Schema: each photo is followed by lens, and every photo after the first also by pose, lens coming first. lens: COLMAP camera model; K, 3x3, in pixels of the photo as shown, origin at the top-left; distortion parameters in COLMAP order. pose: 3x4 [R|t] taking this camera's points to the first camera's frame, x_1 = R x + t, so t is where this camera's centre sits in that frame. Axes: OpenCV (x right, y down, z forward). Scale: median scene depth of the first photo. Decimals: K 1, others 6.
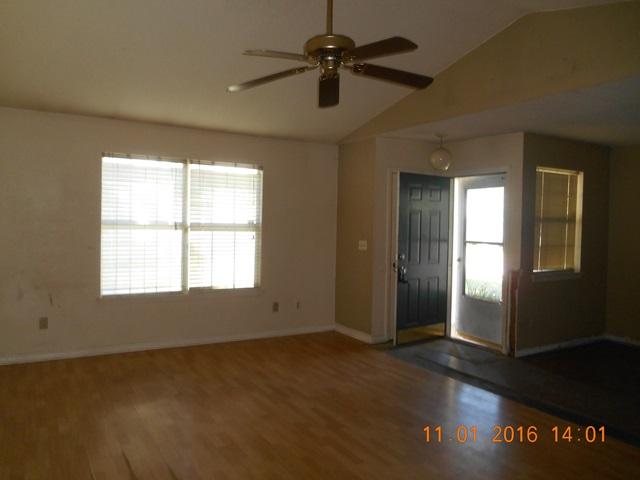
lens RADIAL K [[487.7, 0, 320.0], [0, 487.7, 240.0], [0, 0, 1]] dist [0.002280, 0.000622]
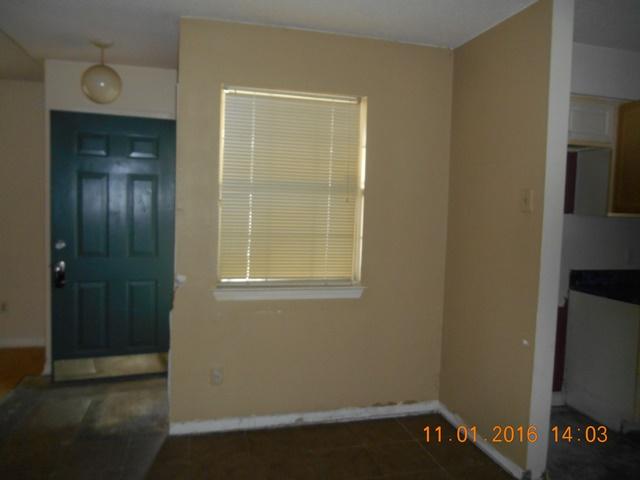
lens RADIAL K [[488.3, 0, 320.0], [0, 488.3, 240.0], [0, 0, 1]] dist [-0.085558, -0.000726]
pose [[0.967710, 0.027643, -0.250546, 0.633770], [-0.018718, 0.999105, 0.037933, -0.003612], [0.251370, -0.032018, 0.967361, 0.481046]]
